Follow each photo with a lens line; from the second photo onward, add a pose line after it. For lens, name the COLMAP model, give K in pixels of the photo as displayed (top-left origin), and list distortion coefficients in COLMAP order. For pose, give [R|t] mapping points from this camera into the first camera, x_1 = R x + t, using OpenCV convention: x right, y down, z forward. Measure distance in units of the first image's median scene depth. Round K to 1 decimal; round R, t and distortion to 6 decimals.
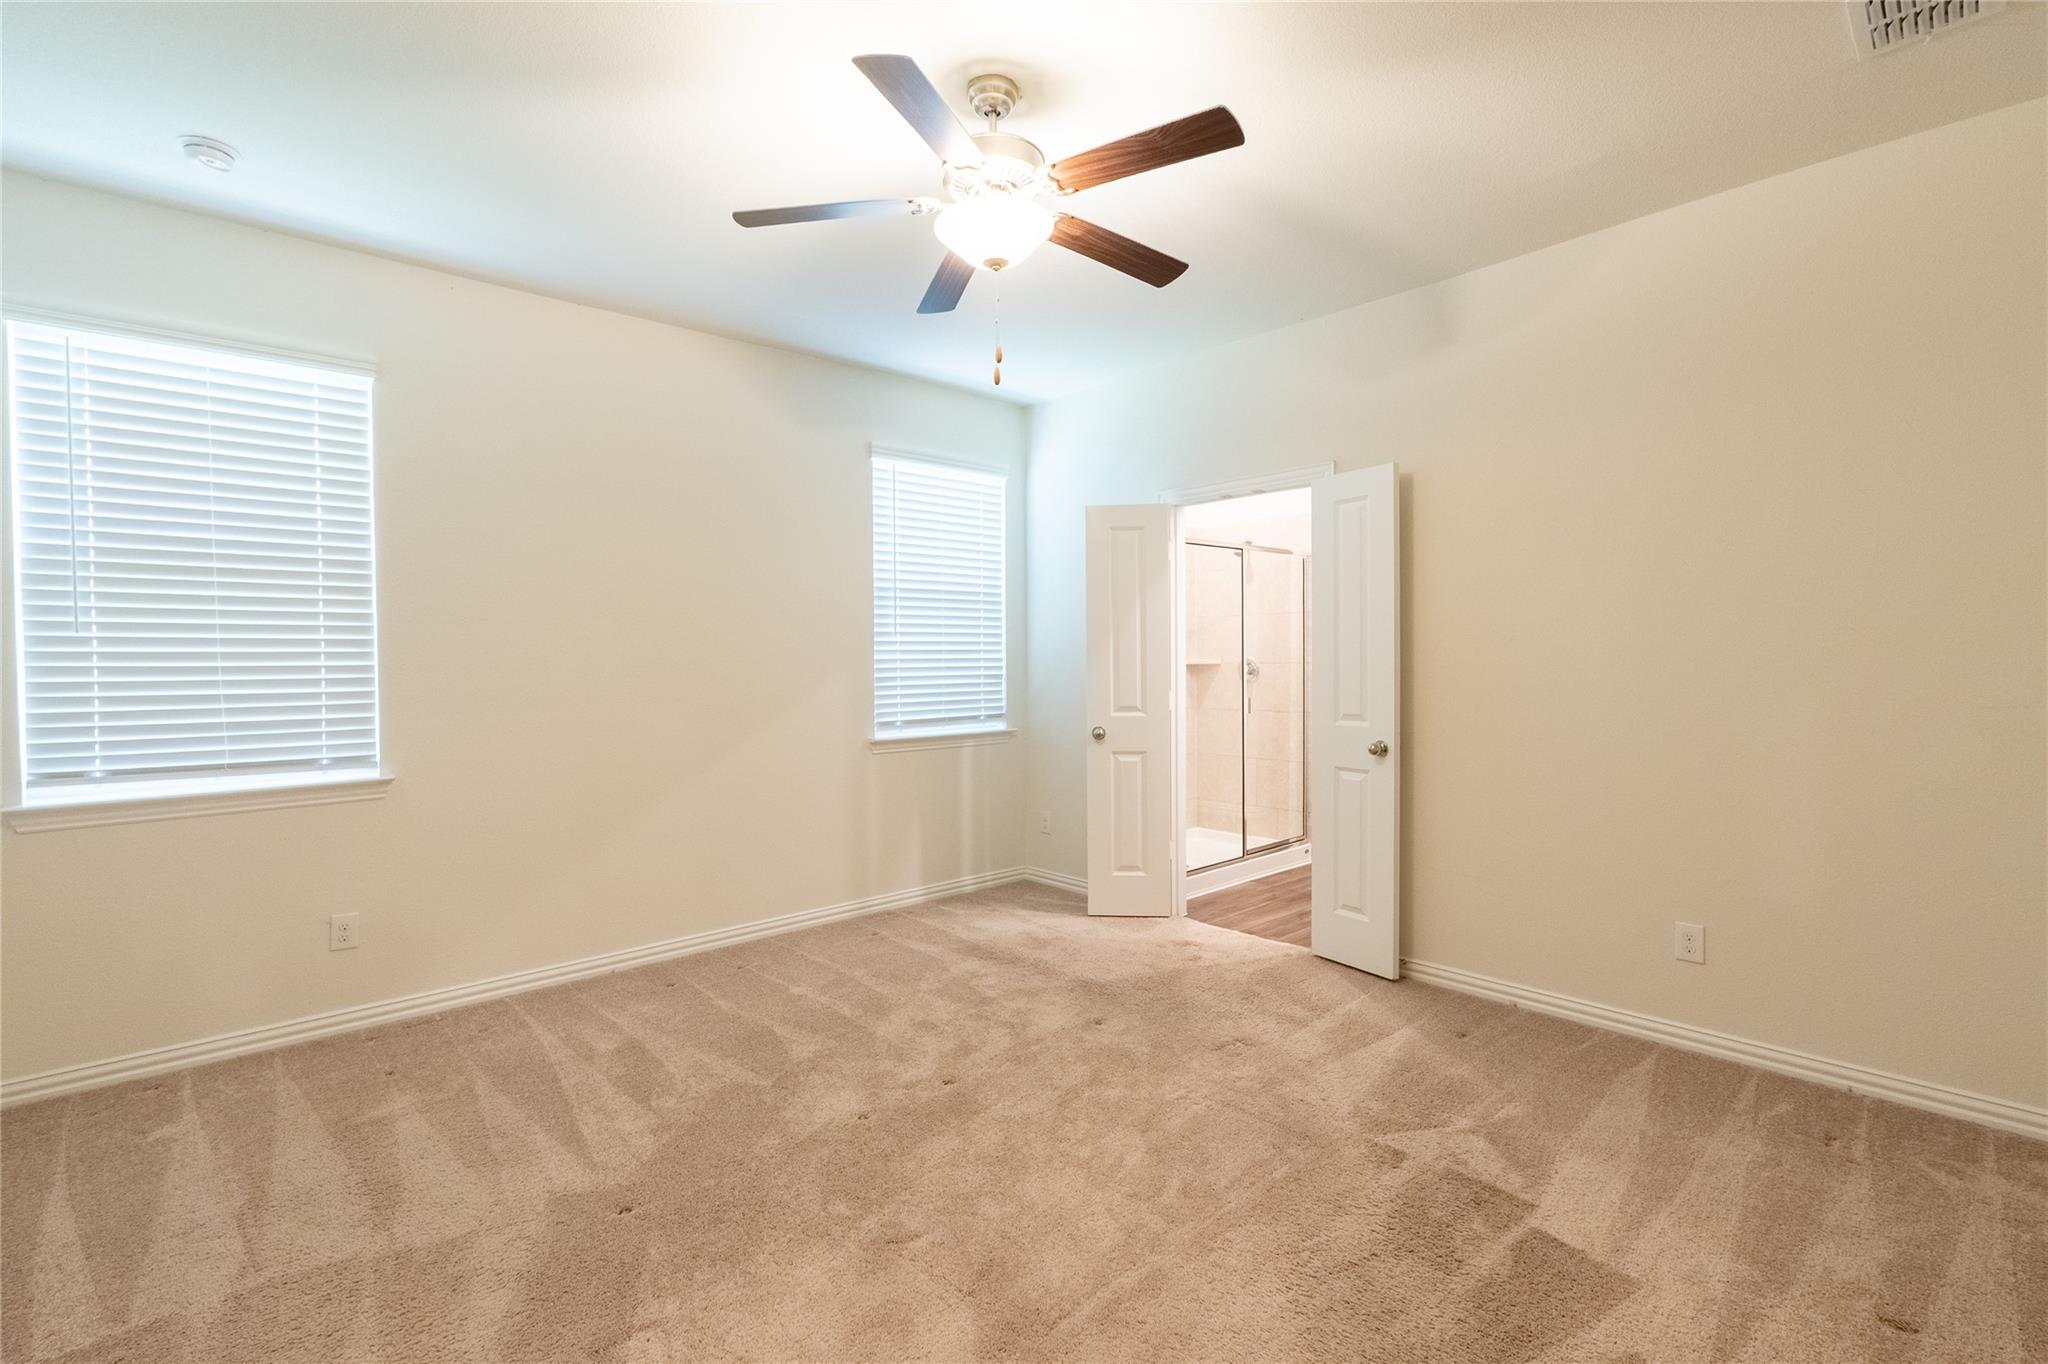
lens RADIAL K [[934.1, 0, 1018.5], [0, 934.1, 684.9], [0, 0, 1]] dist [-0.002862, -0.003181]
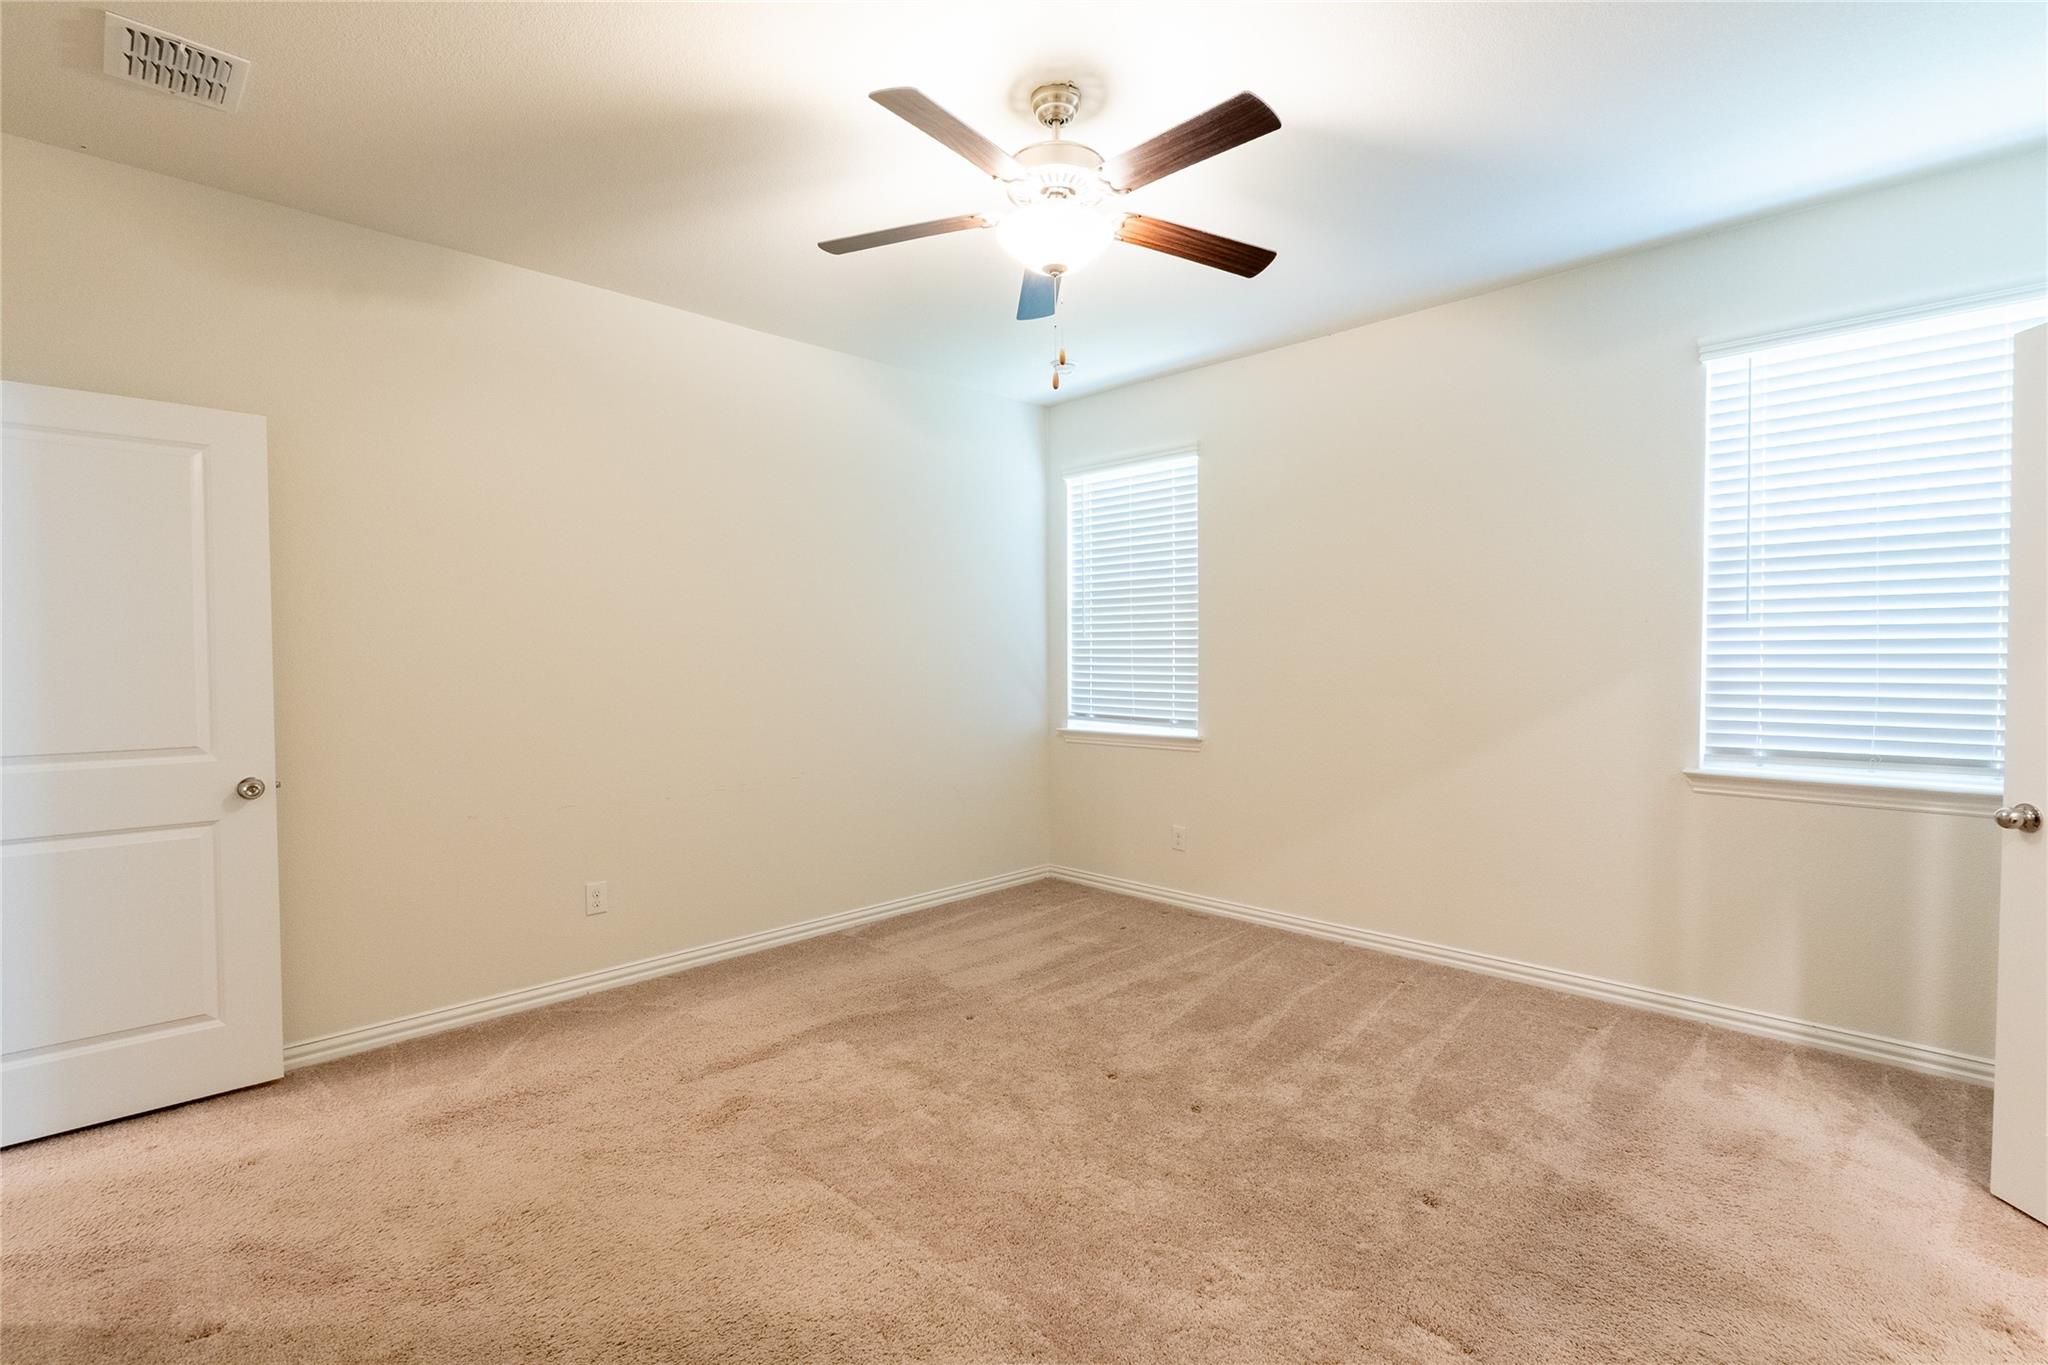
lens RADIAL K [[934.1, 0, 1018.5], [0, 934.1, 685.4], [0, 0, 1]] dist [-0.002862, -0.003181]
pose [[0.048685, 0.040581, -0.997989, 0.716344], [-0.025042, 0.998910, 0.039397, -0.027748], [0.998500, 0.023074, 0.049648, 0.656193]]
